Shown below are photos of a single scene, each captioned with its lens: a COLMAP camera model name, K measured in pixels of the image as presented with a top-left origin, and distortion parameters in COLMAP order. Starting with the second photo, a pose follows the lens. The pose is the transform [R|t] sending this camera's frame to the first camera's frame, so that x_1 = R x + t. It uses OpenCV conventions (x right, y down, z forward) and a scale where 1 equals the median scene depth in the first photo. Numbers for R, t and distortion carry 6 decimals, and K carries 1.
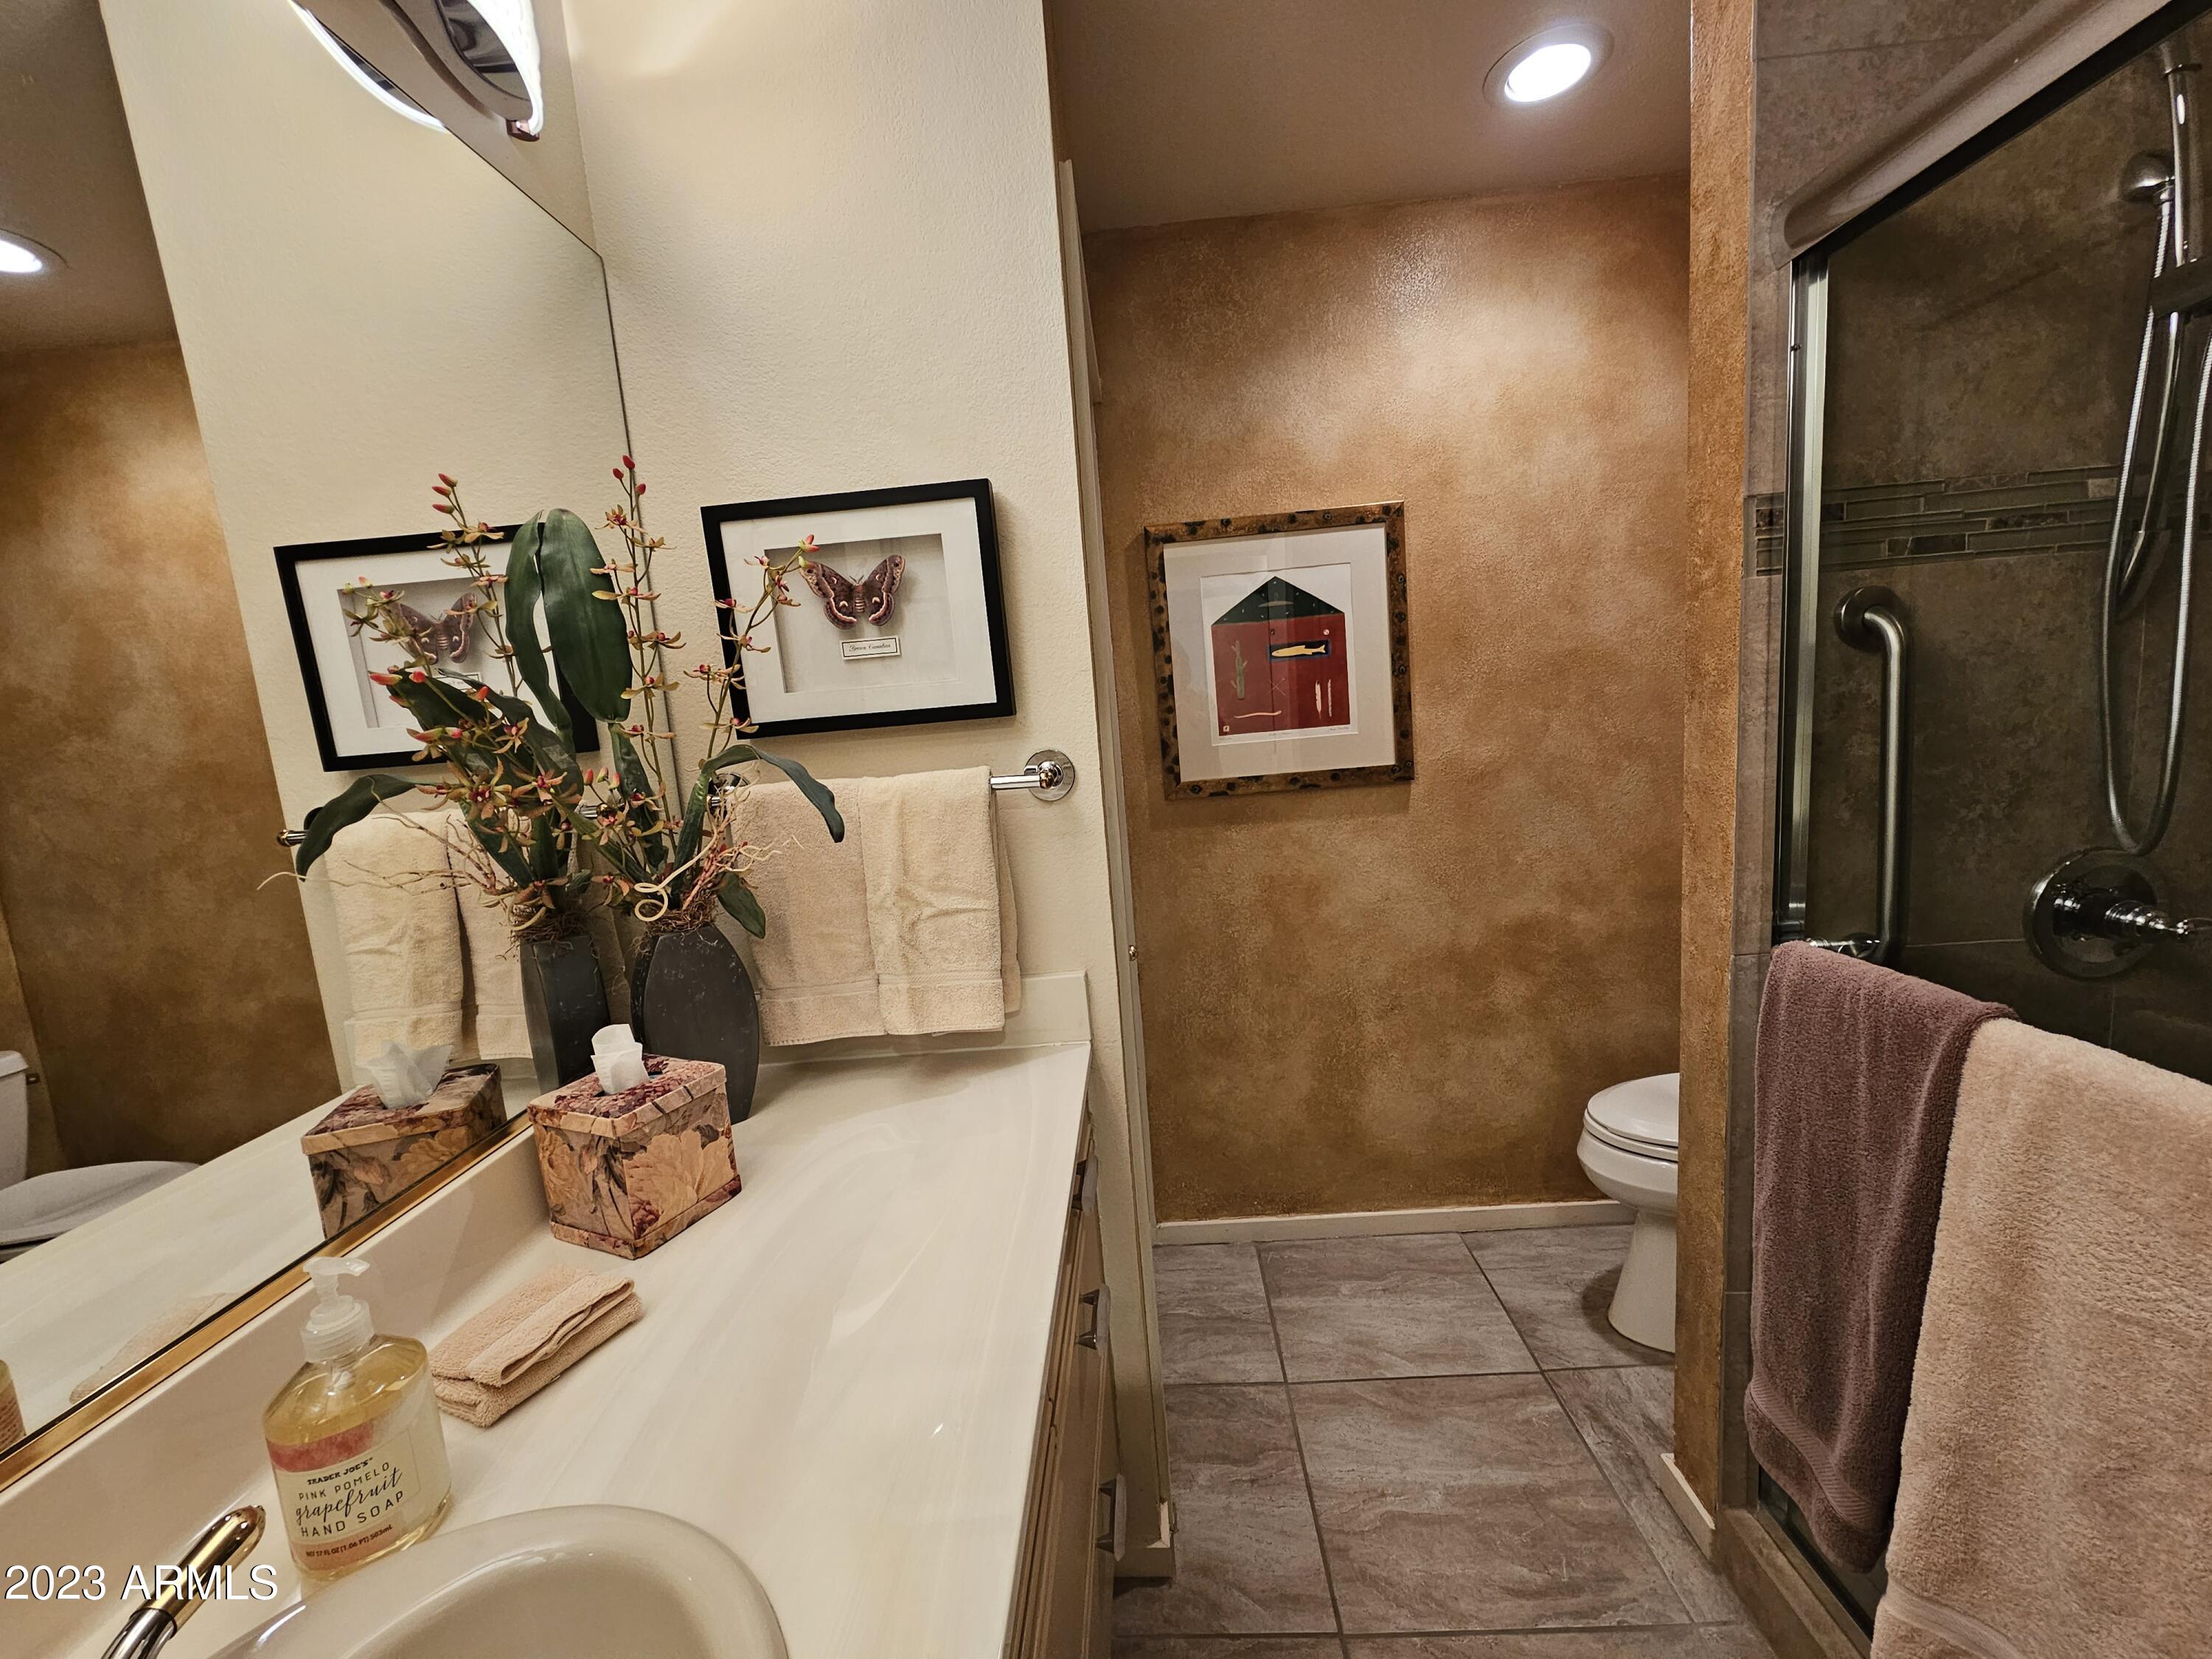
lens RADIAL K [[903.8, 0, 1101.4], [0, 903.8, 837.3], [0, 0, 1]] dist [-0.000623, 0.000110]
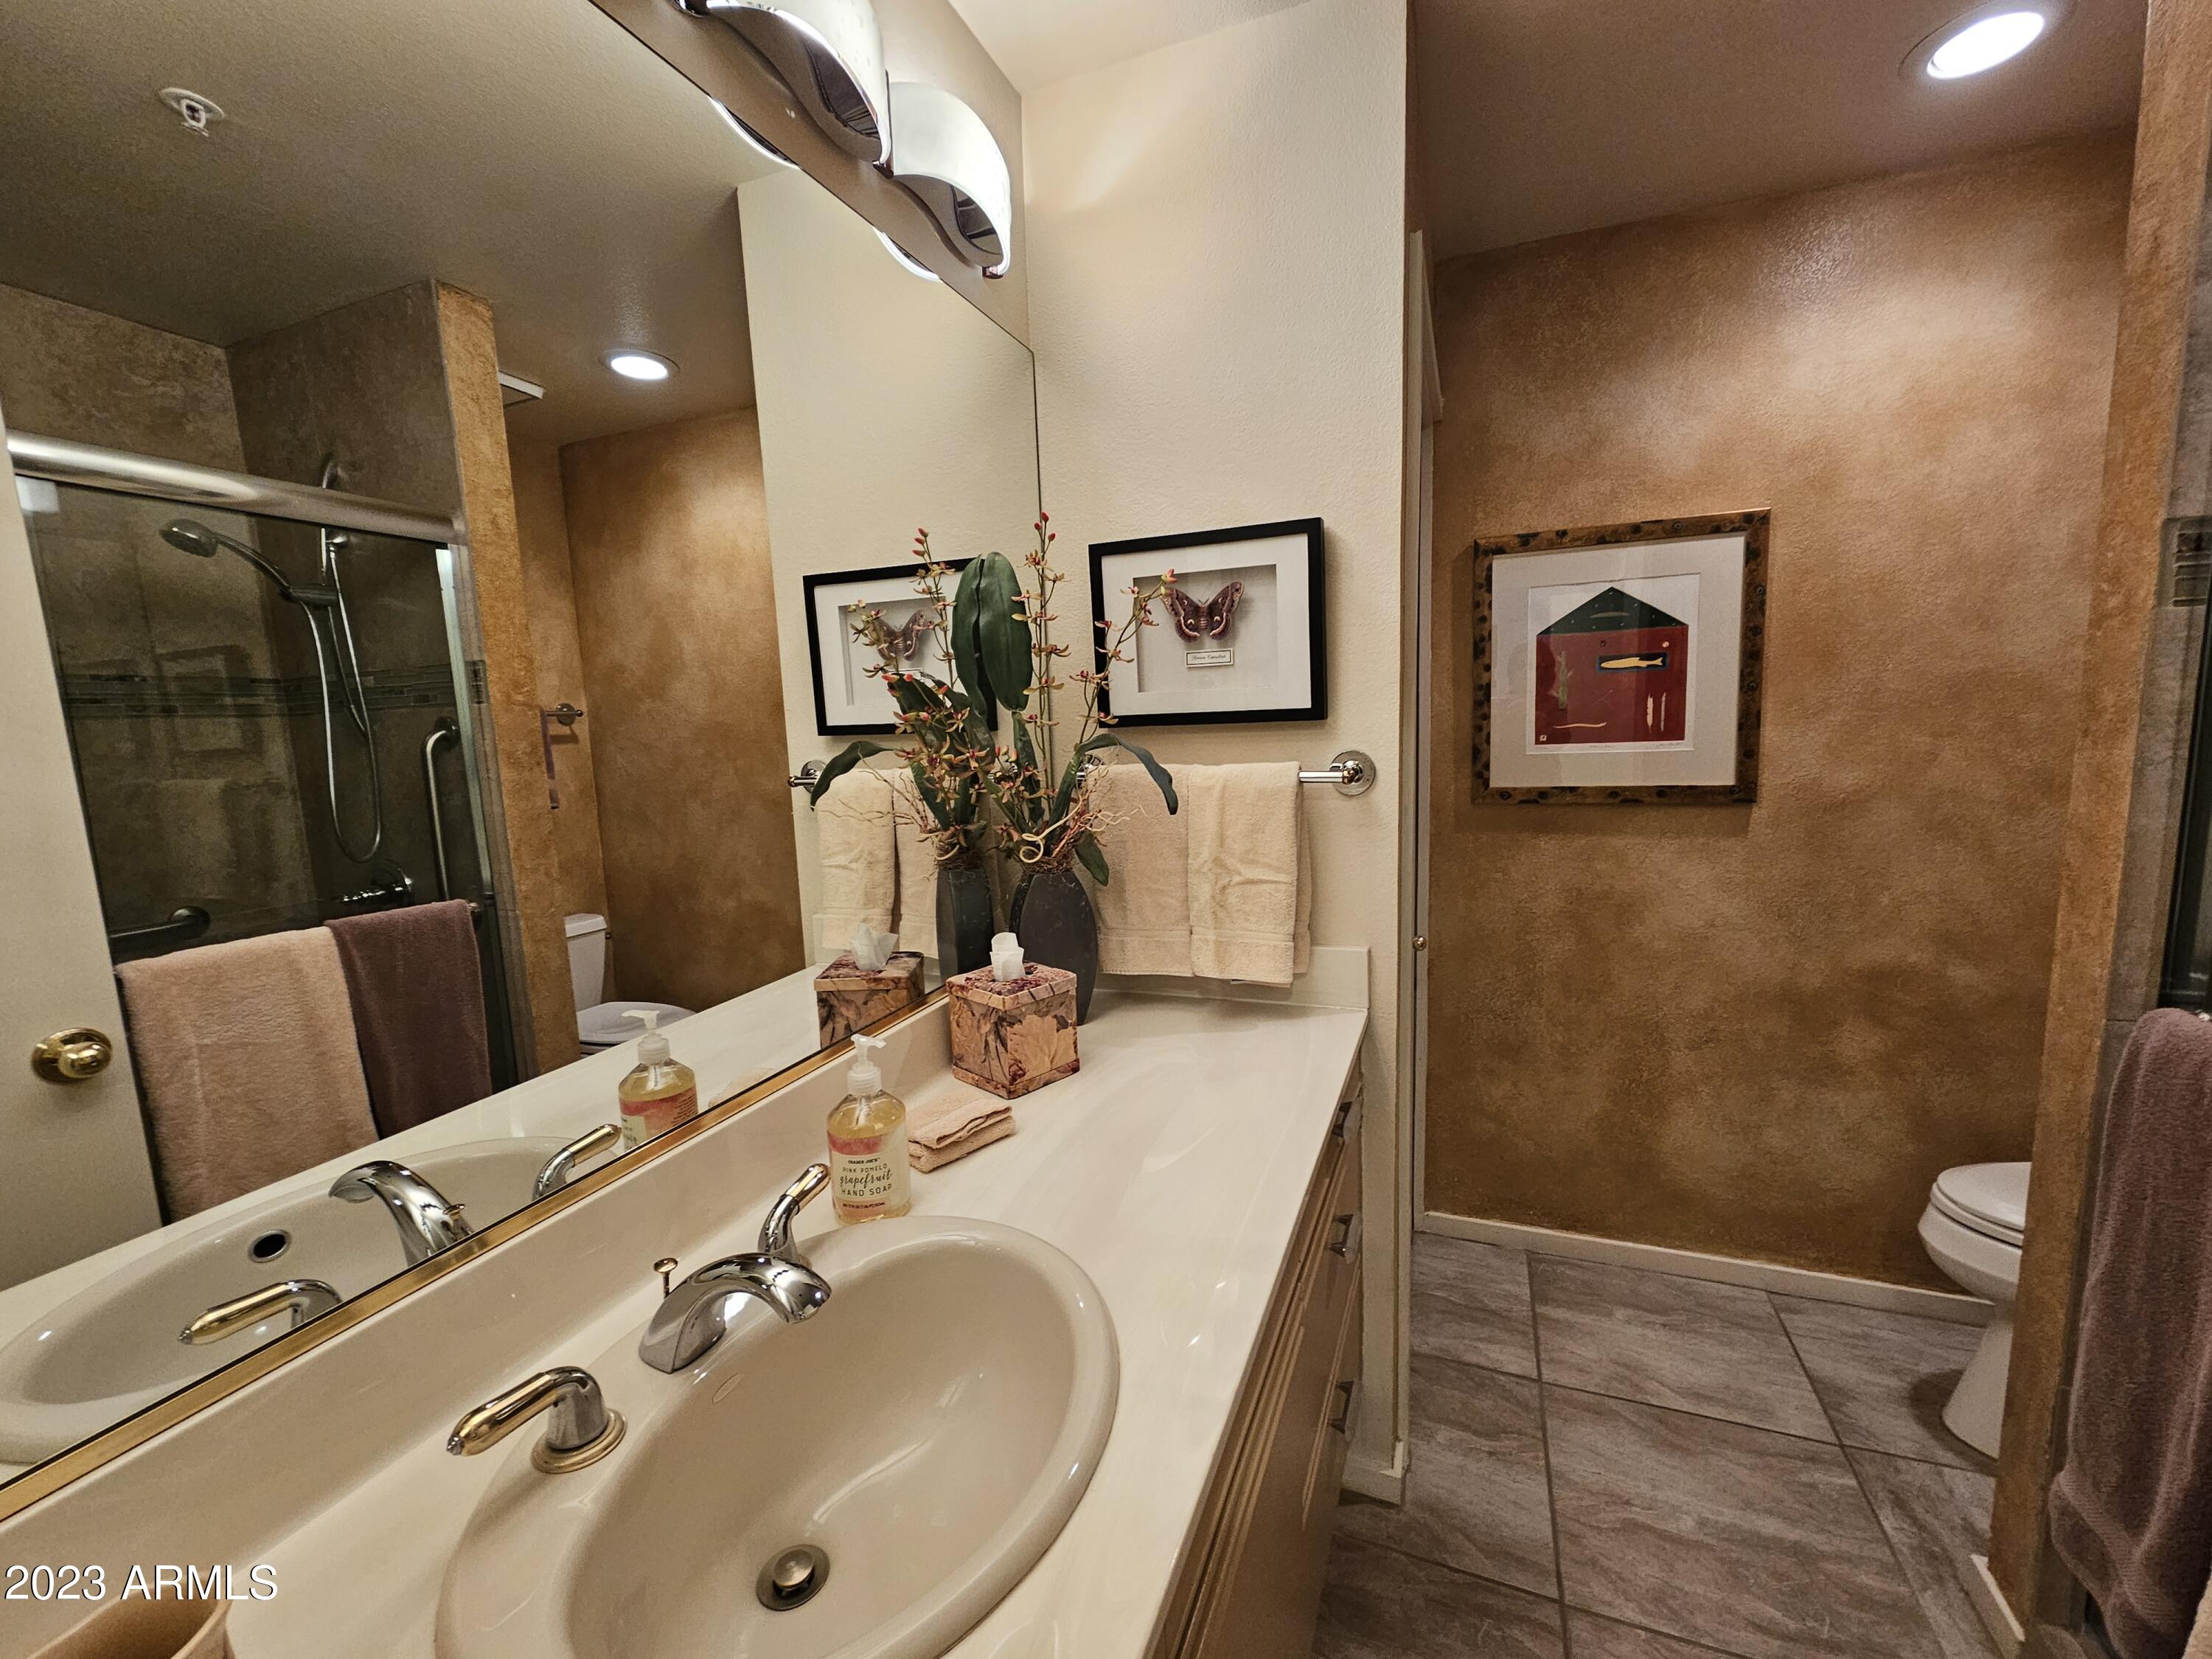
lens RADIAL K [[903.8, 0, 1100.9], [0, 903.8, 833.9], [0, 0, 1]] dist [-0.000623, 0.000110]
pose [[0.939298, 0.089061, -0.331342, 0.028366], [-0.086463, 0.995999, 0.022605, 0.009304], [0.332030, 0.007416, 0.943240, -0.174915]]
